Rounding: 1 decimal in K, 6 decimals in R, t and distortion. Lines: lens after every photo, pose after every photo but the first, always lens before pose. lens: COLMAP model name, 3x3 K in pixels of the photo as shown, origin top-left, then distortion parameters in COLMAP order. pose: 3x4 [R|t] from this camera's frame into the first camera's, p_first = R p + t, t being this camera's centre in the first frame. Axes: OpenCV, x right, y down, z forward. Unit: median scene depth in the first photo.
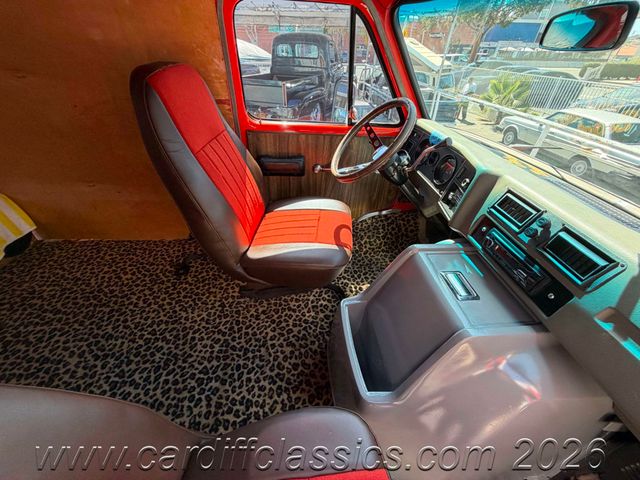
lens RADIAL K [[255.1, 0, 318.8], [0, 255.1, 241.2], [0, 0, 1]] dist [0.000606, -0.000137]
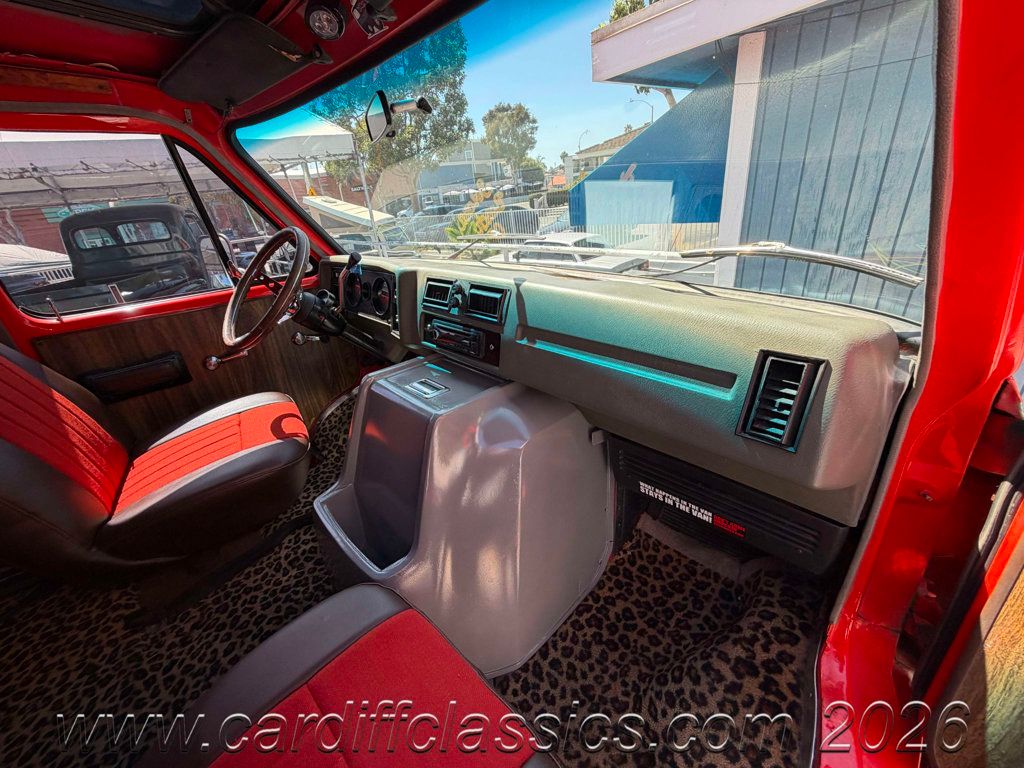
lens RADIAL K [[408.1, 0, 509.5], [0, 408.1, 385.4], [0, 0, 1]] dist [0.000606, -0.000137]
pose [[0.783716, -0.359547, 0.506474, 0.047725], [0.467418, 0.878396, -0.099704, 0.248531], [-0.409036, 0.314874, 0.856472, -0.160056]]
